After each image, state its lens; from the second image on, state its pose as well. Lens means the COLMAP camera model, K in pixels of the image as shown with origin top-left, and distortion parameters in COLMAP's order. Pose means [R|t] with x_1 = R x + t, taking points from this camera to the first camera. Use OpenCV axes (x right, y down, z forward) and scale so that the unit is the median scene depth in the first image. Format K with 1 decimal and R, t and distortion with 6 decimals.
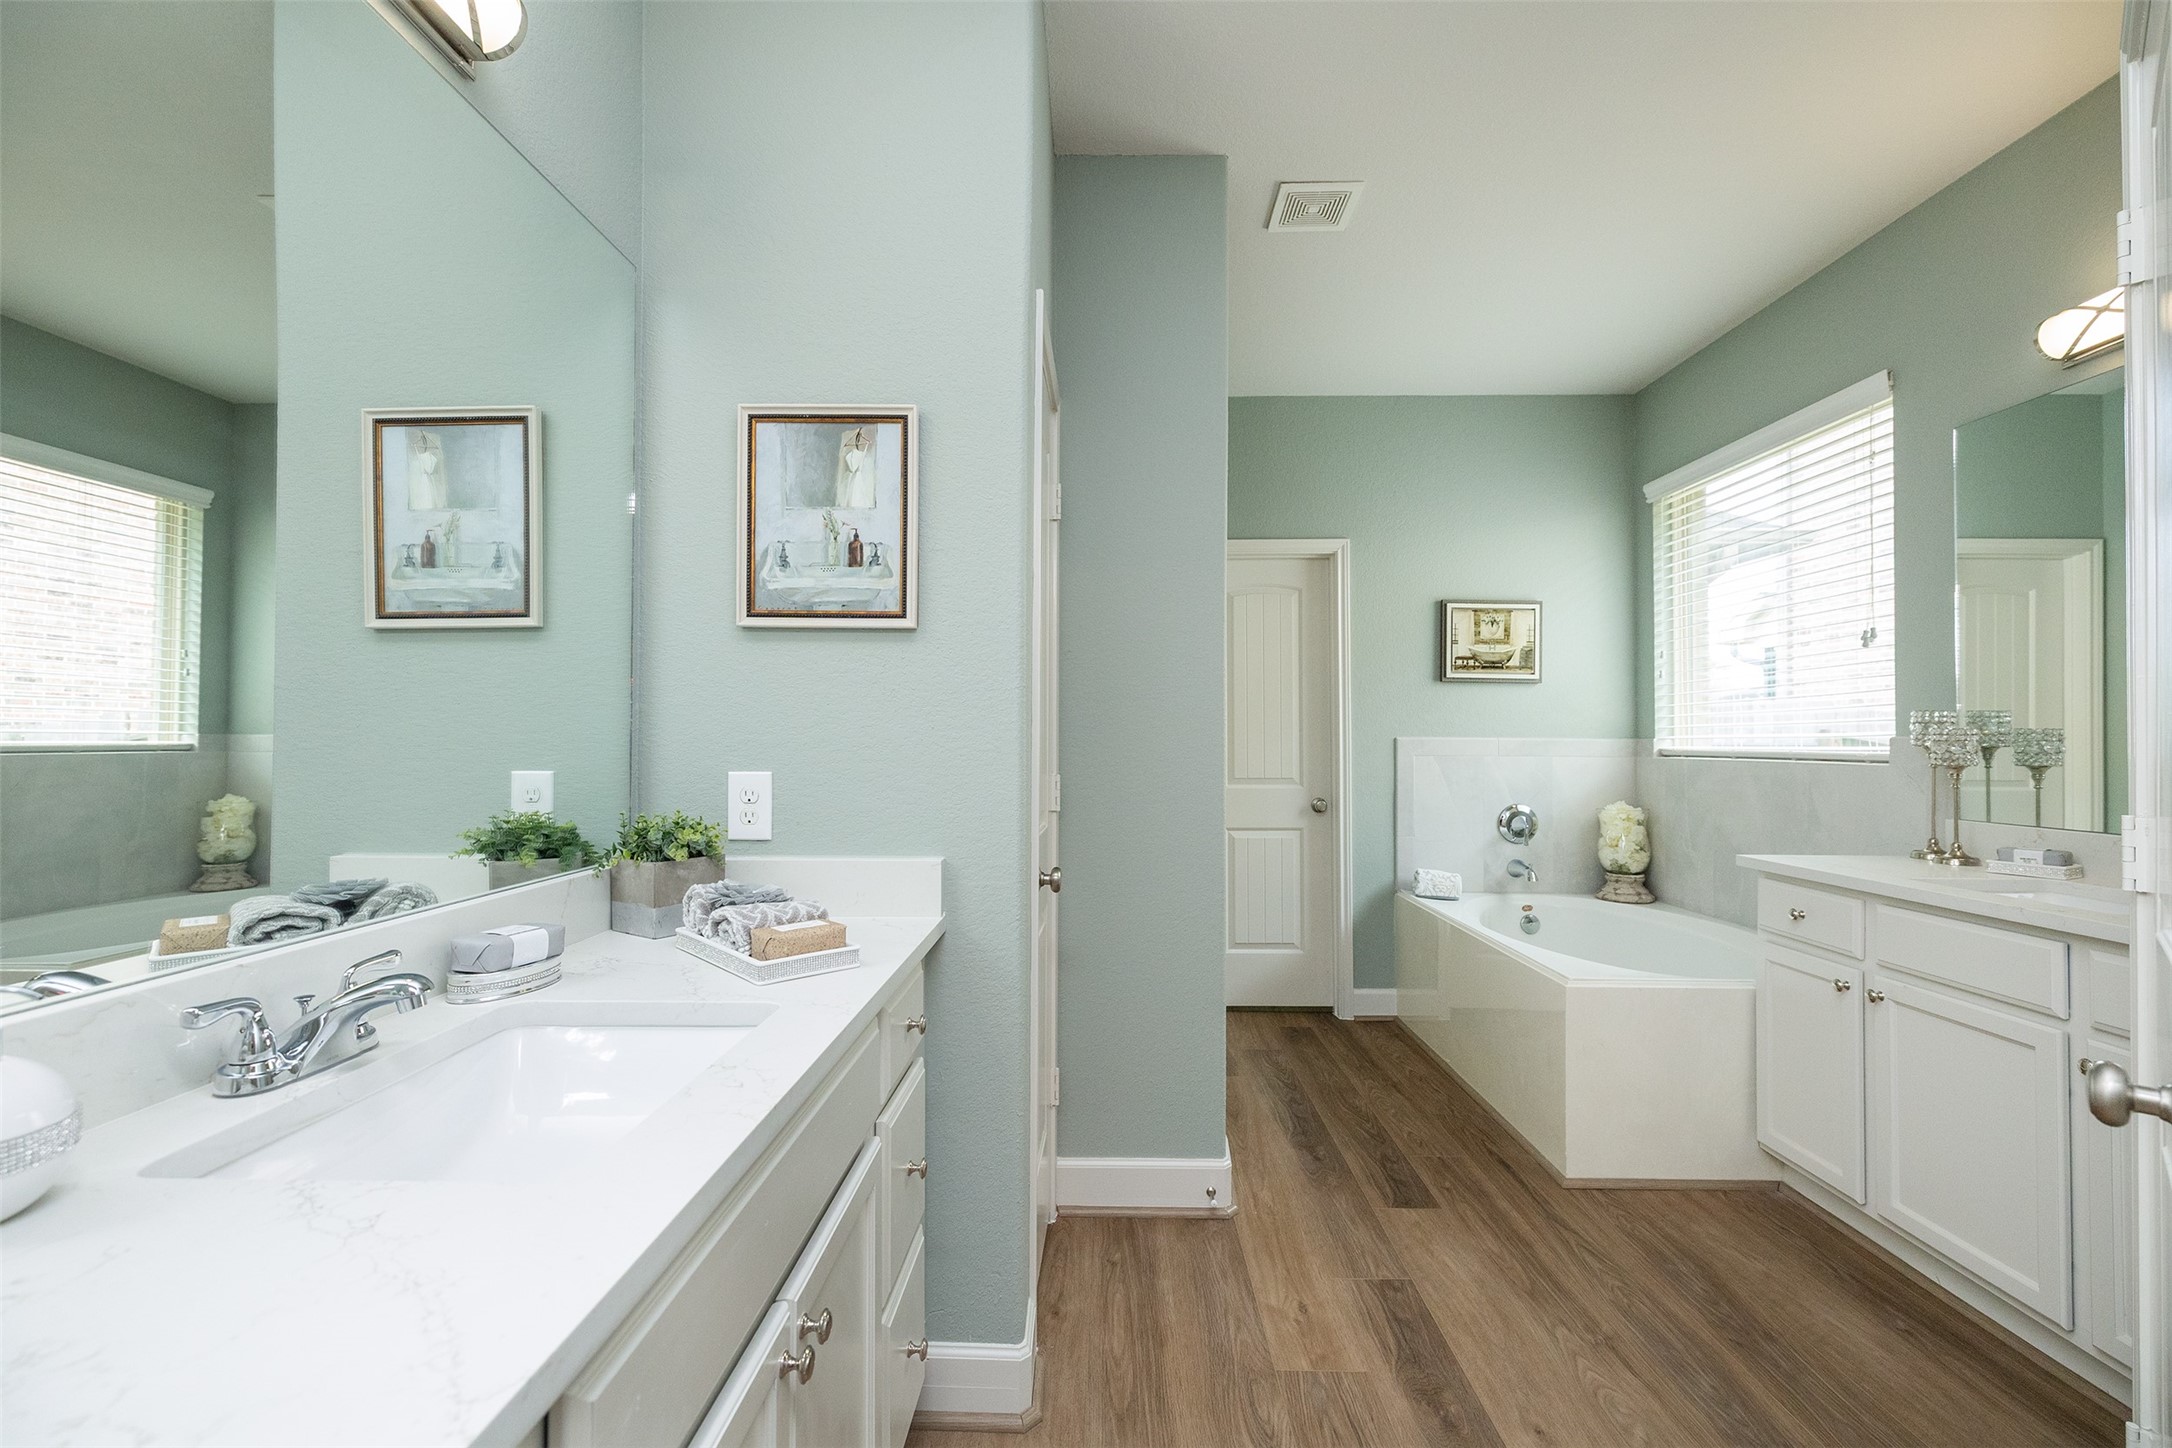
lens RADIAL K [[913.0, 0, 1087.9], [0, 913.0, 724.7], [0, 0, 1]] dist [0.000429, 0.000246]
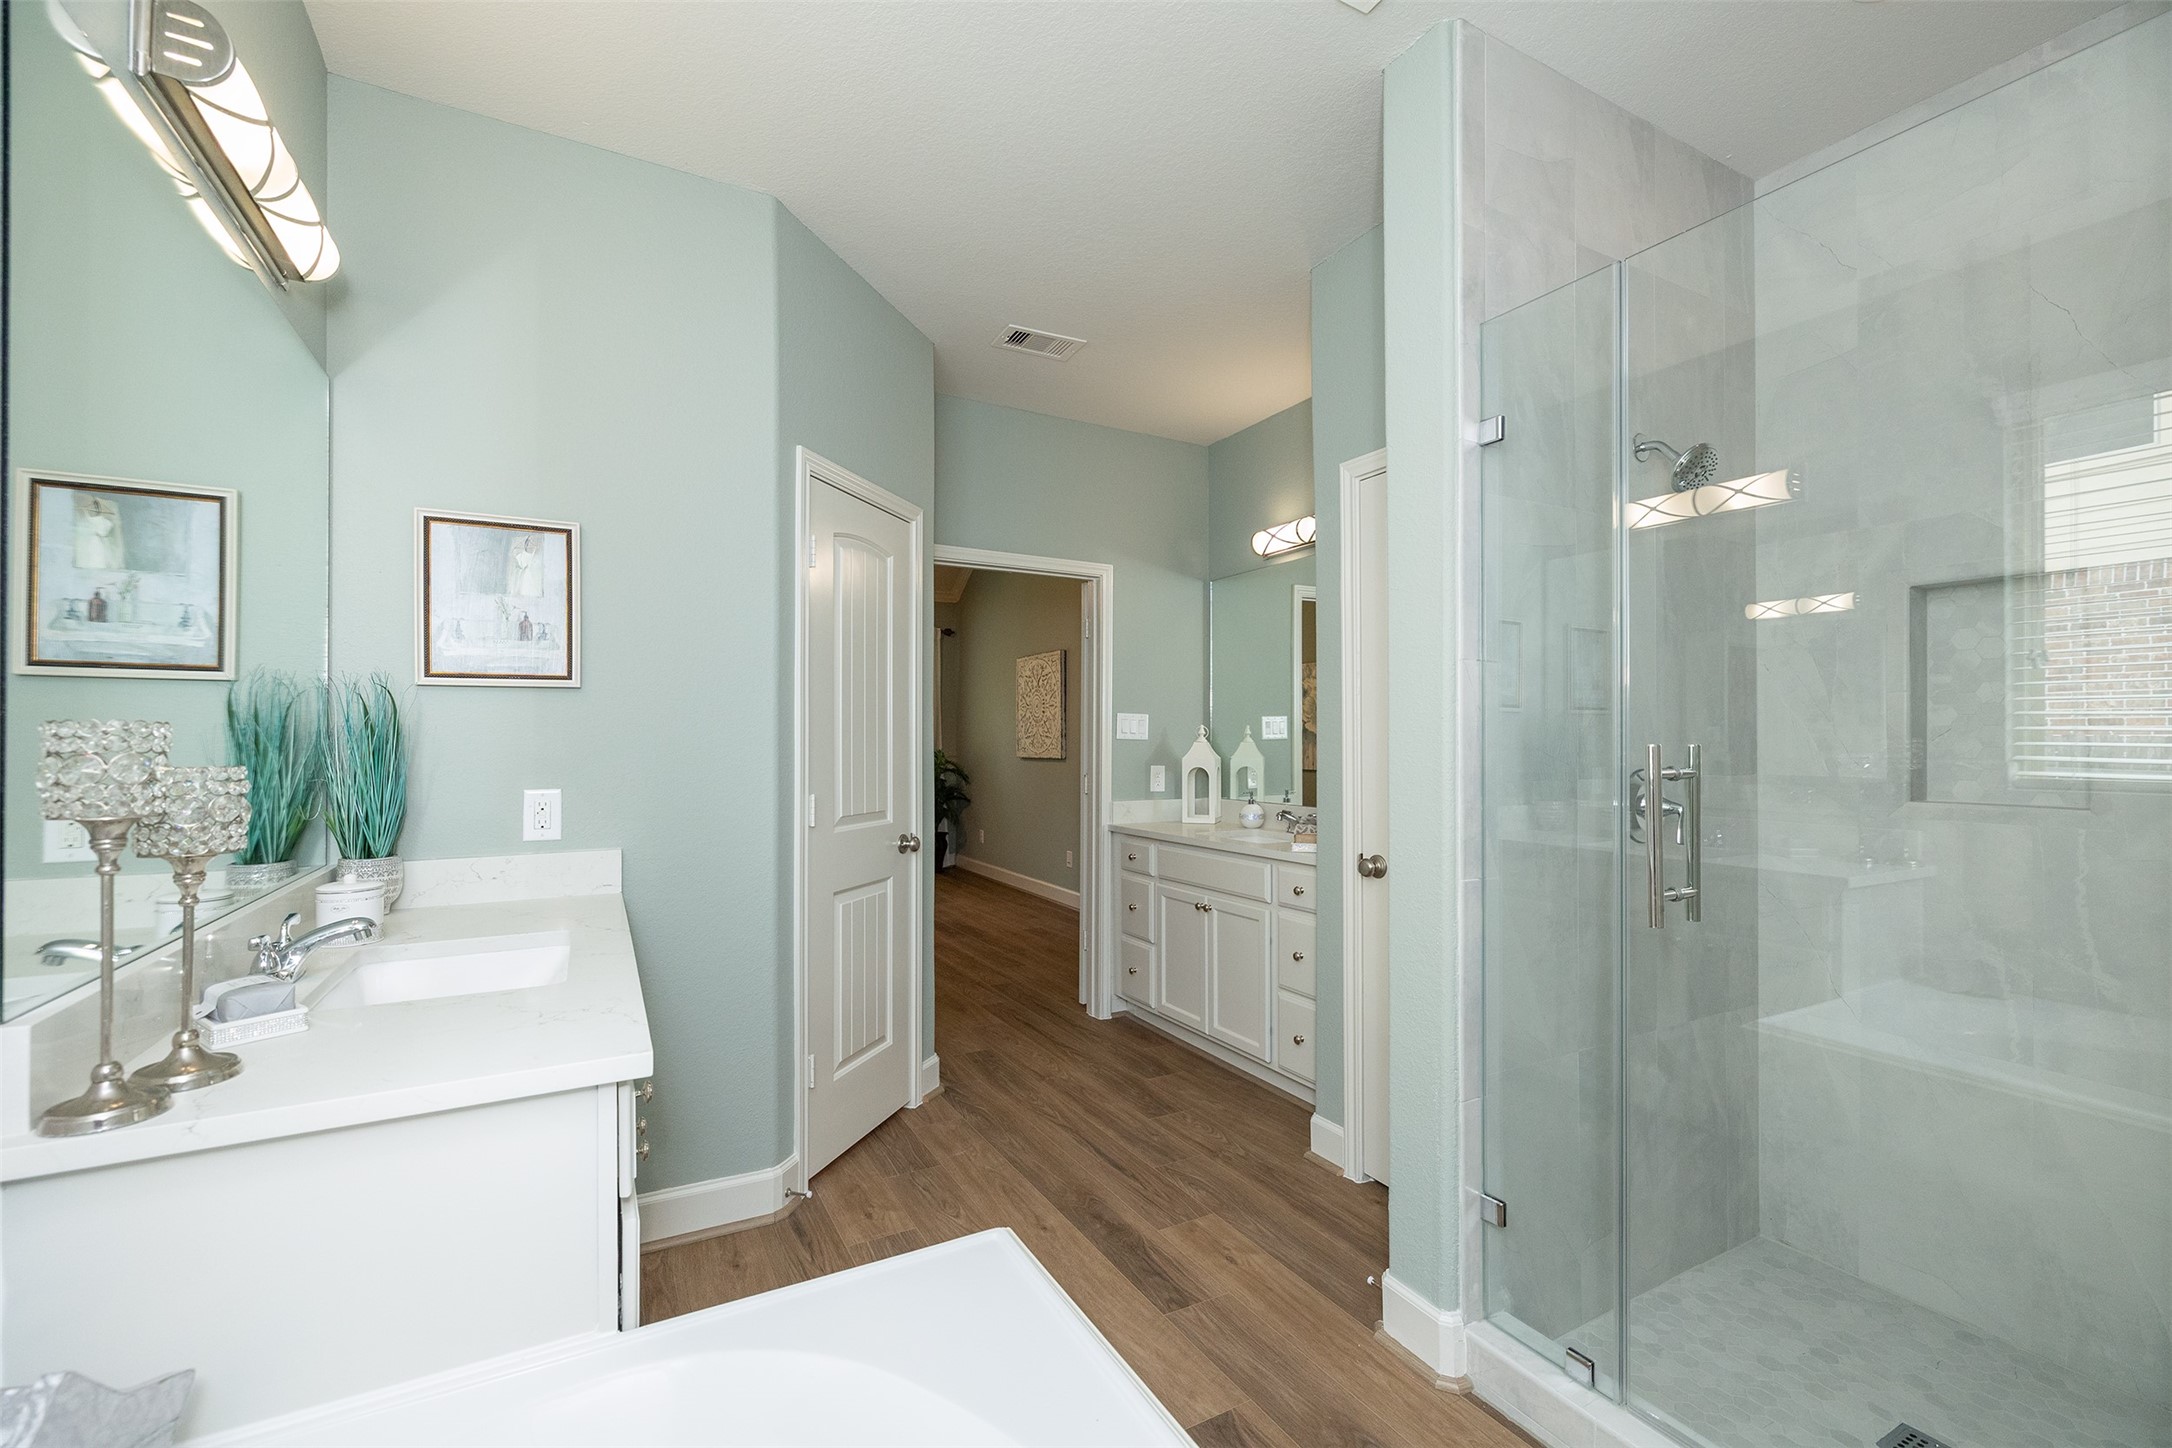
lens RADIAL K [[913.0, 0, 1088.7], [0, 913.0, 738.3], [0, 0, 1]] dist [0.000429, 0.000246]
pose [[-0.865546, -0.004919, -0.500806, 0.498961], [0.004035, 0.999851, -0.016794, 0.002291], [0.500813, -0.016557, -0.865397, 0.987720]]
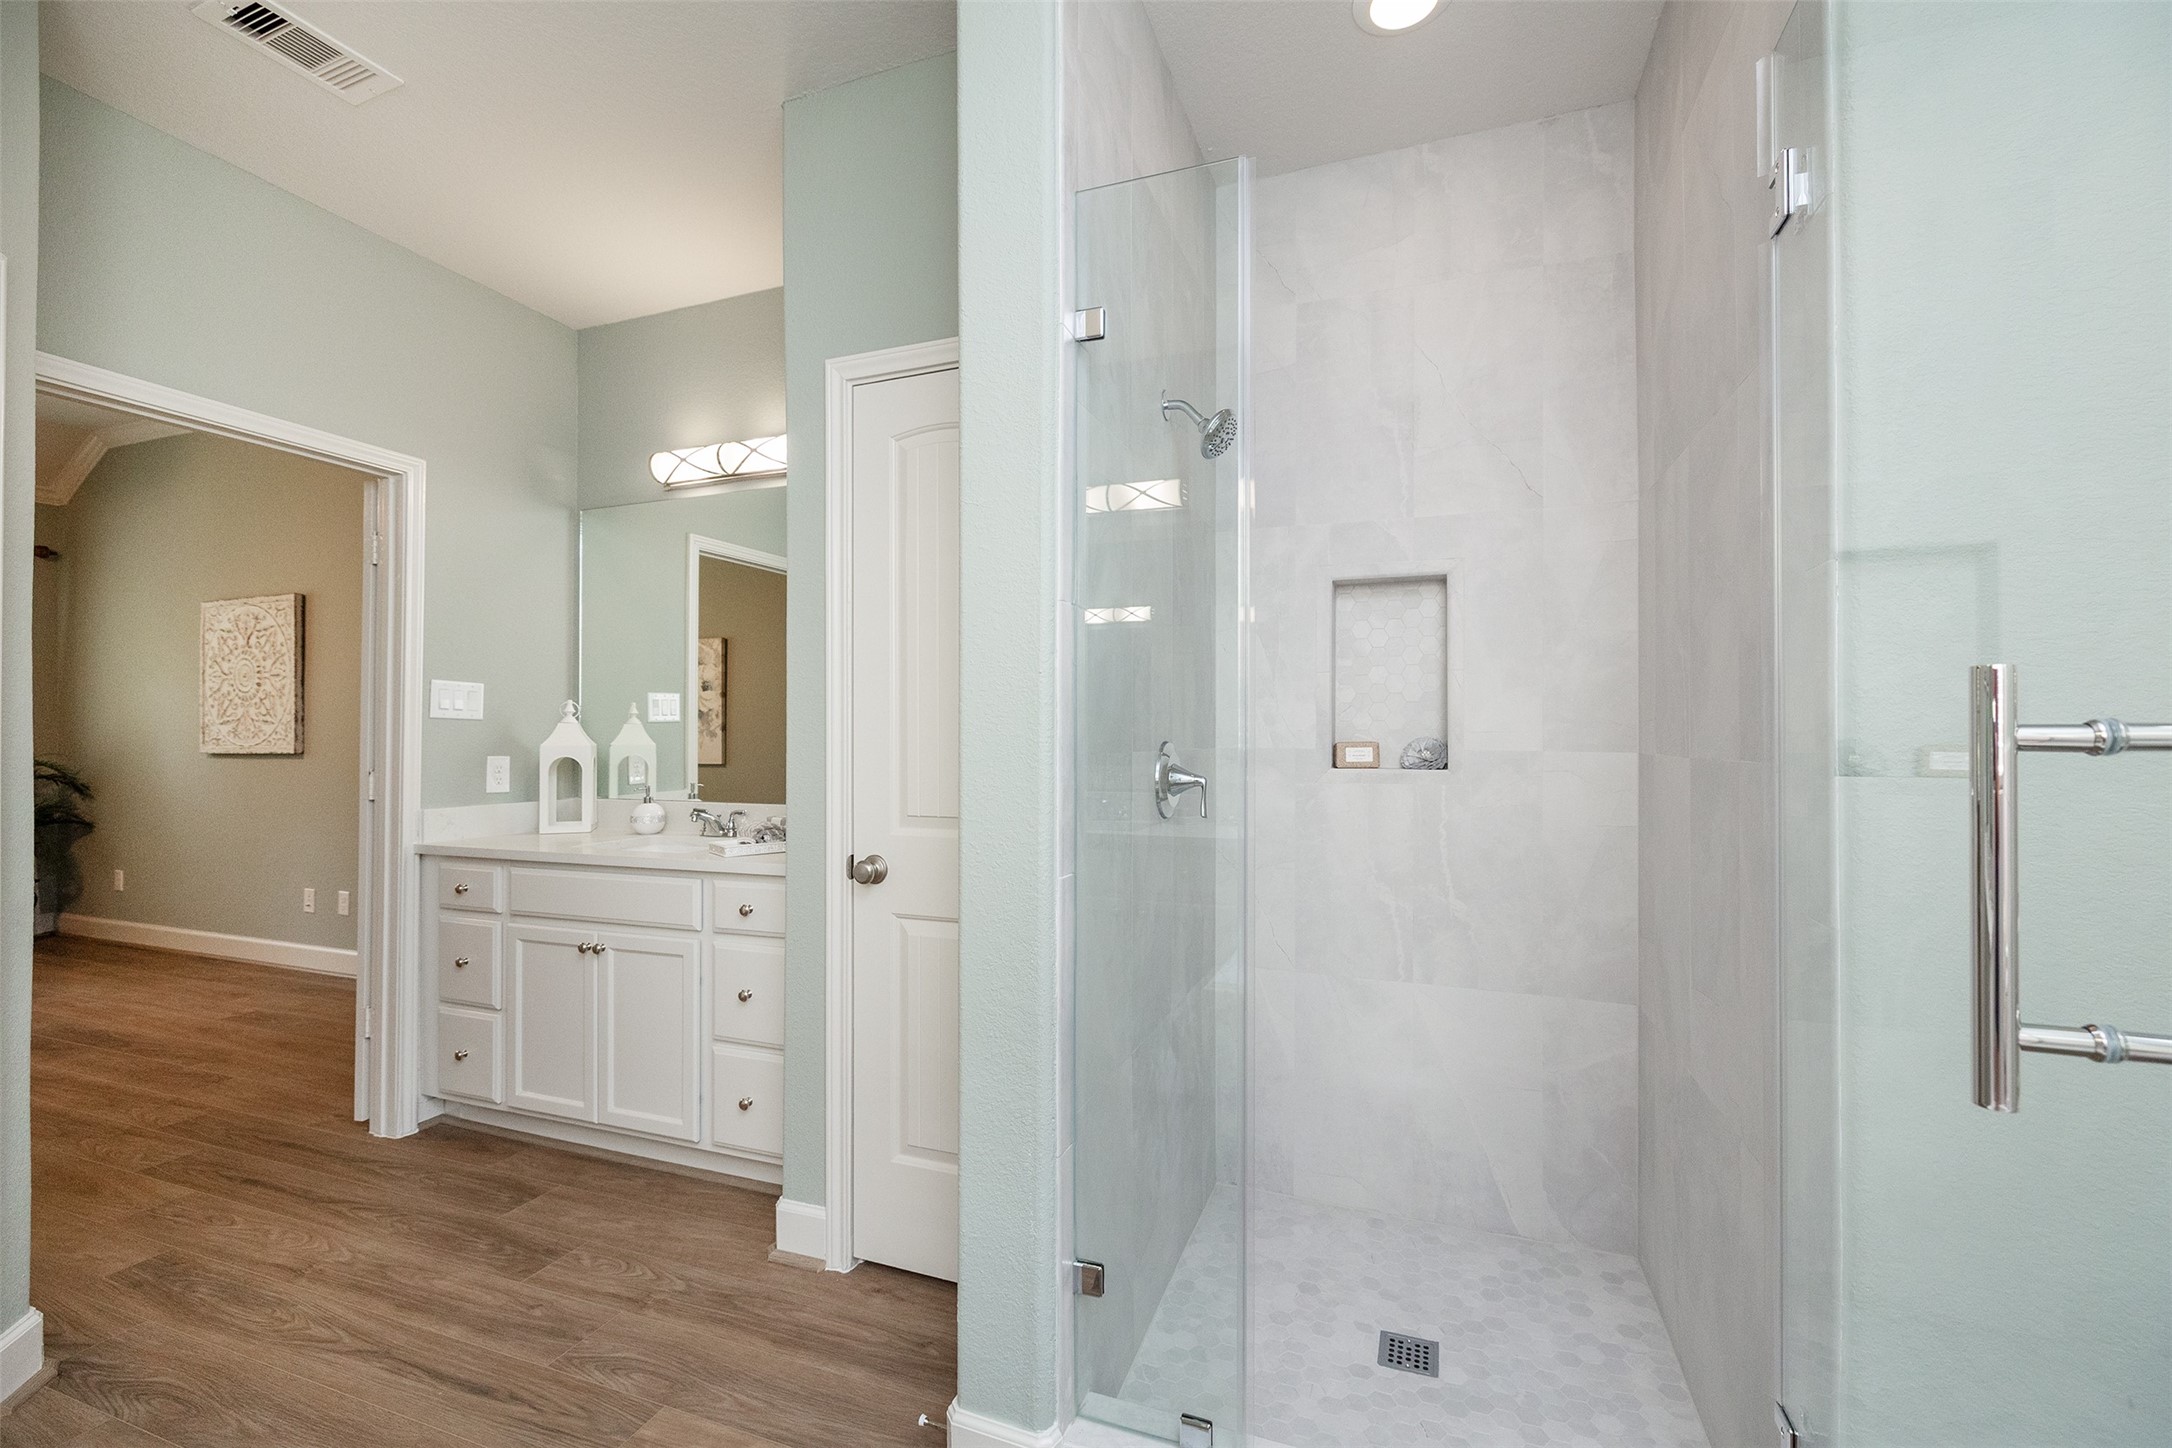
lens RADIAL K [[913.0, 0, 1083.5], [0, 913.0, 725.7], [0, 0, 1]] dist [0.000429, 0.000246]
pose [[-0.333387, -0.012028, -0.942713, 0.446569], [0.015428, 0.999715, -0.018211, 0.013051], [0.942664, -0.020615, -0.333107, 0.808162]]
